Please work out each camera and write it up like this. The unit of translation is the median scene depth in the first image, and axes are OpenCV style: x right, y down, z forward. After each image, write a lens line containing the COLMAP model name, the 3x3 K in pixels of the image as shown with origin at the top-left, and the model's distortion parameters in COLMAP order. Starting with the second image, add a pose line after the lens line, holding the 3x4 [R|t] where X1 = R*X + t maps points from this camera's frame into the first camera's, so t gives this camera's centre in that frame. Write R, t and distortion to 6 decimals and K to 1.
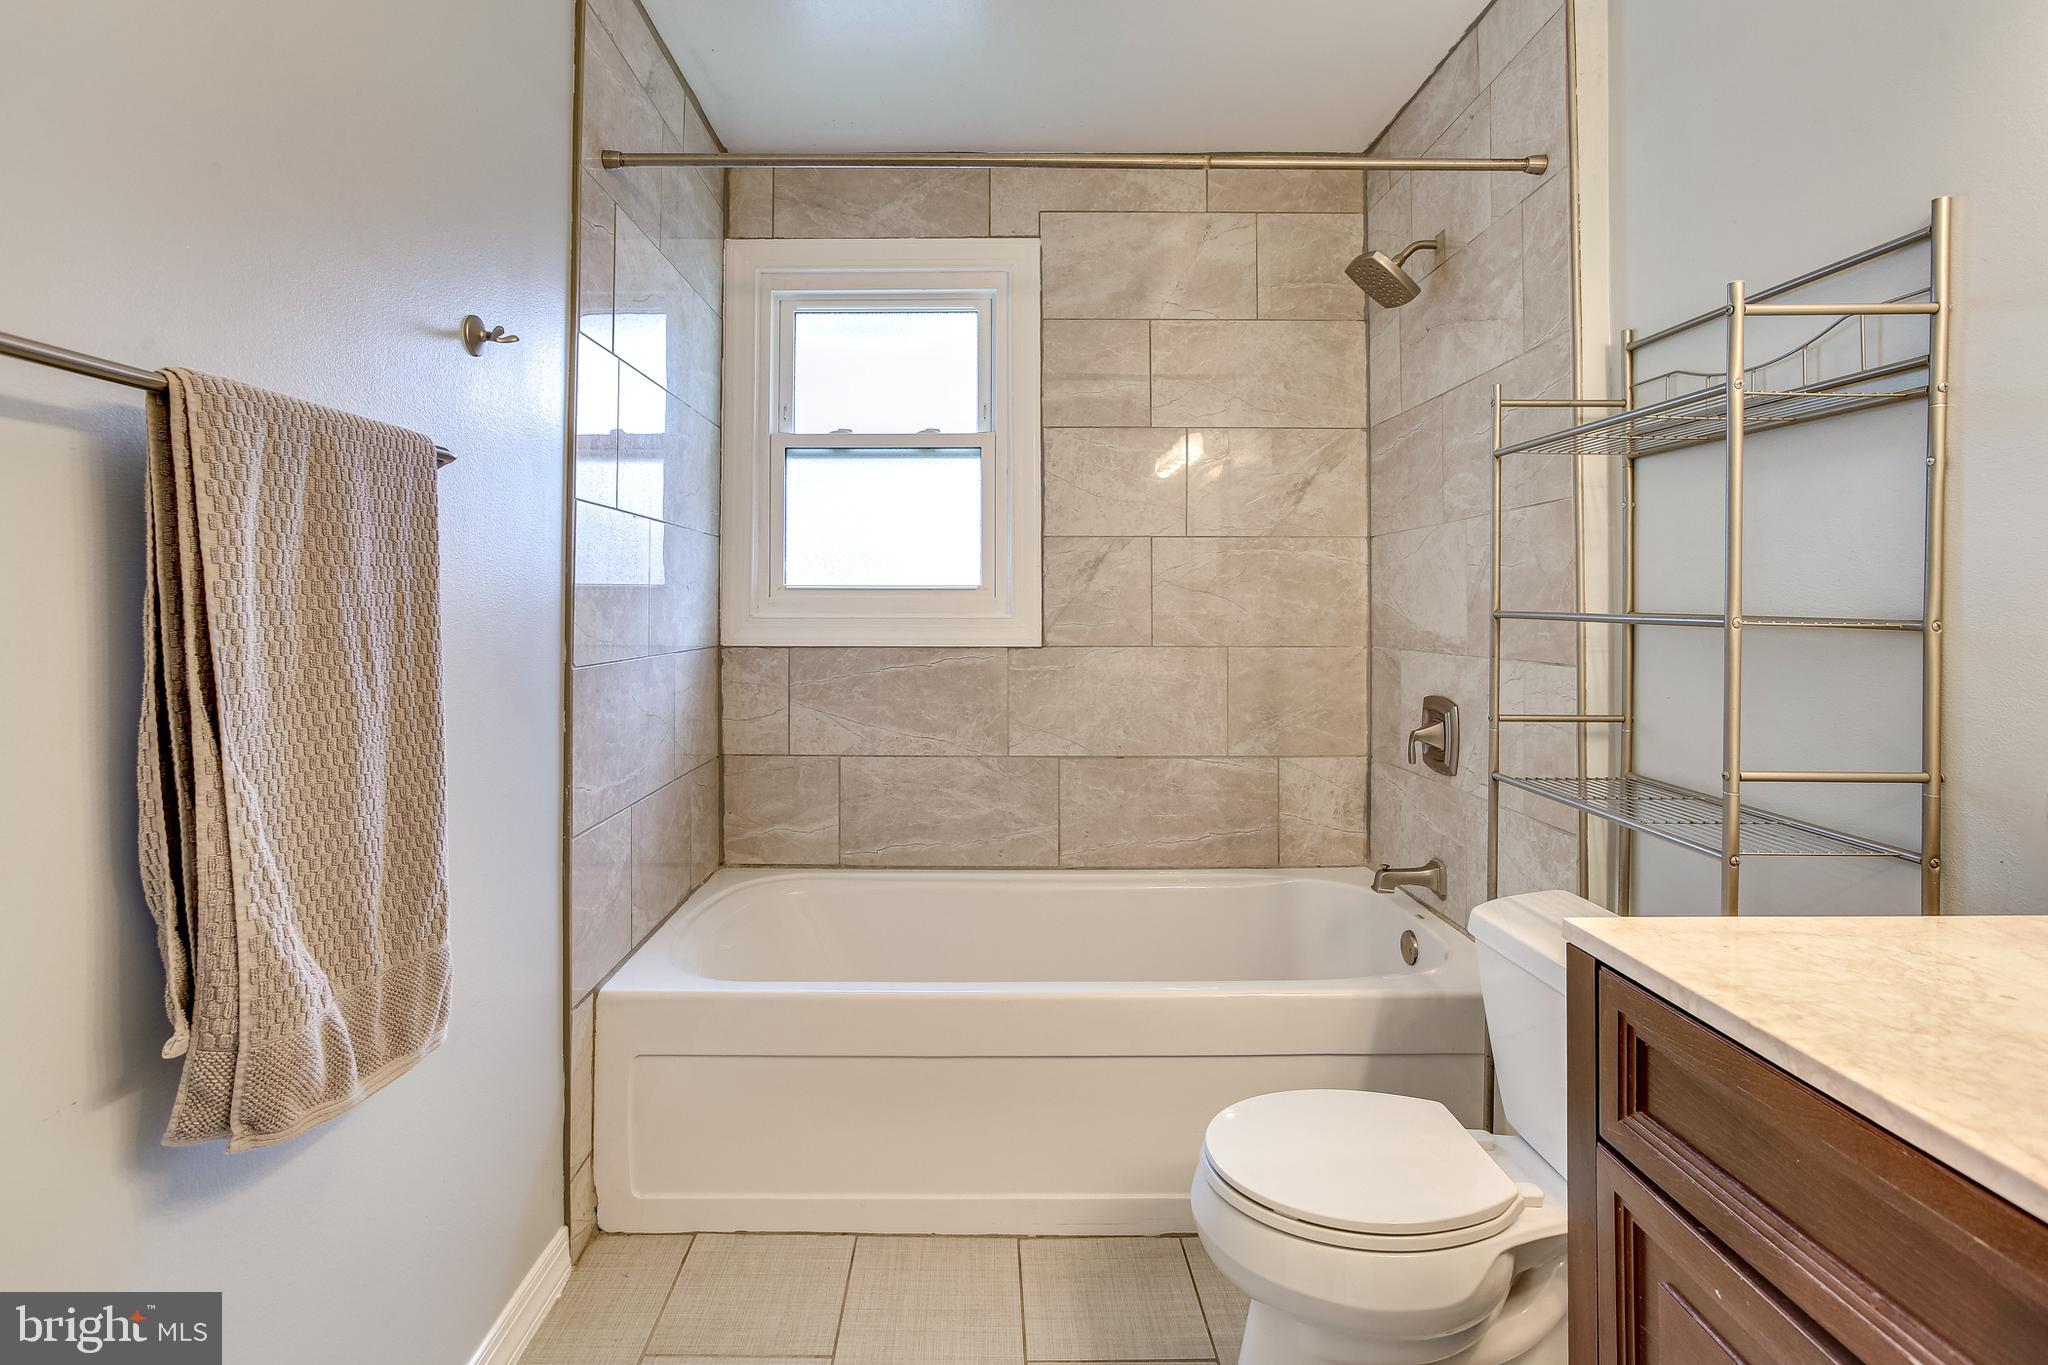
lens RADIAL K [[1005.2, 0, 1020.7], [0, 1005.2, 593.6], [0, 0, 1]] dist [-0.042764, 0.042364]
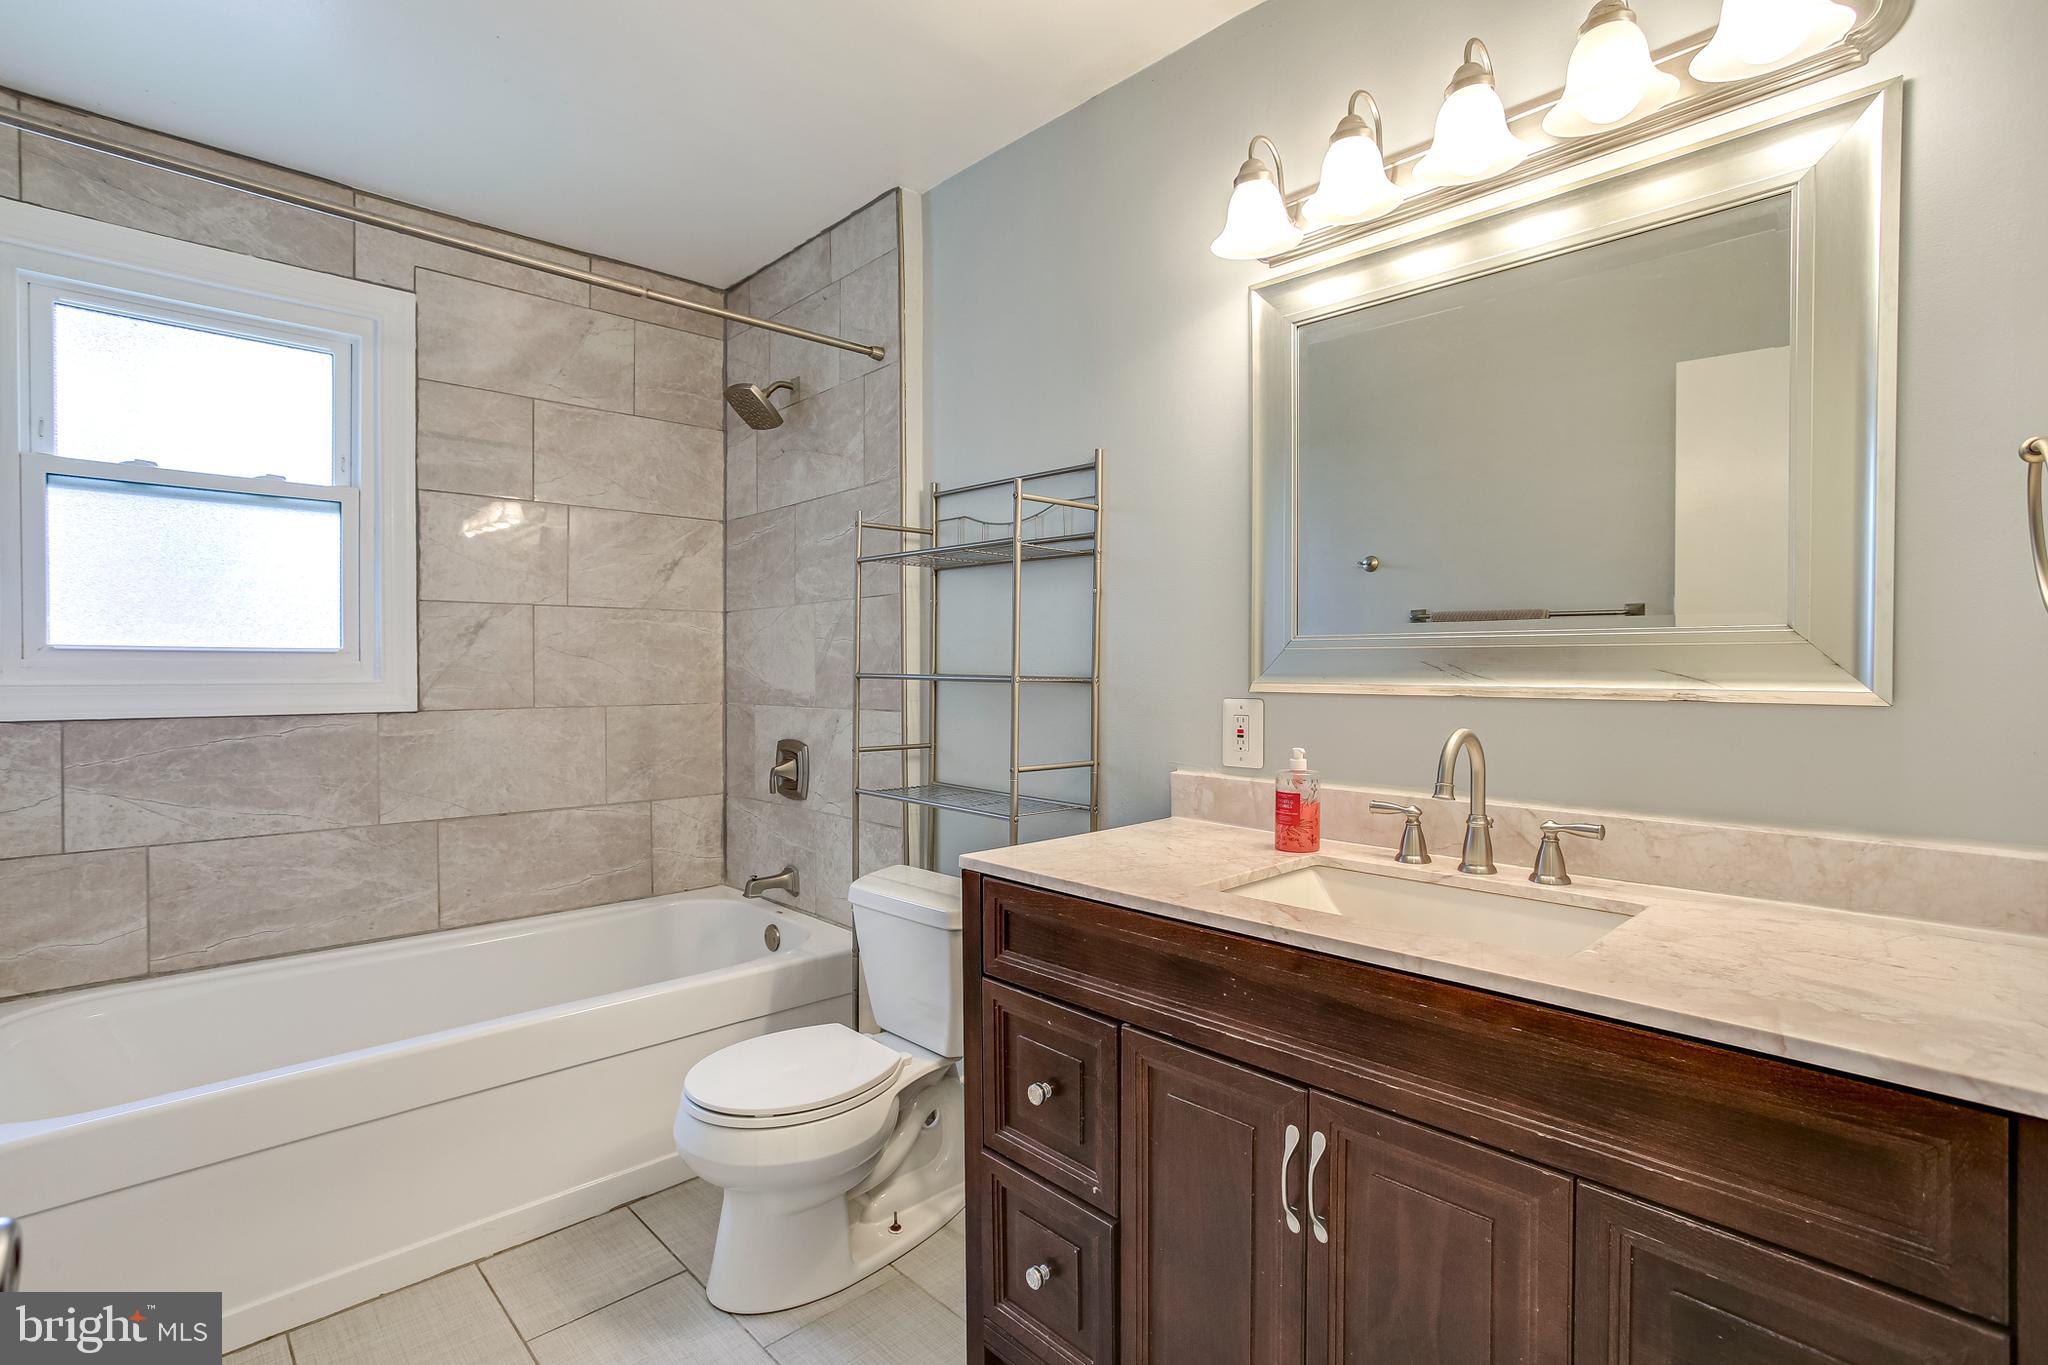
lens RADIAL K [[999.2, 0, 1024.0], [0, 999.2, 682.5], [0, 0, 1]] dist [-0.034724, 0.020643]
pose [[0.724166, -0.011337, 0.689532, -0.219494], [-0.007633, 0.999672, 0.024453, -0.003850], [-0.689583, -0.022972, 0.723842, -0.118849]]
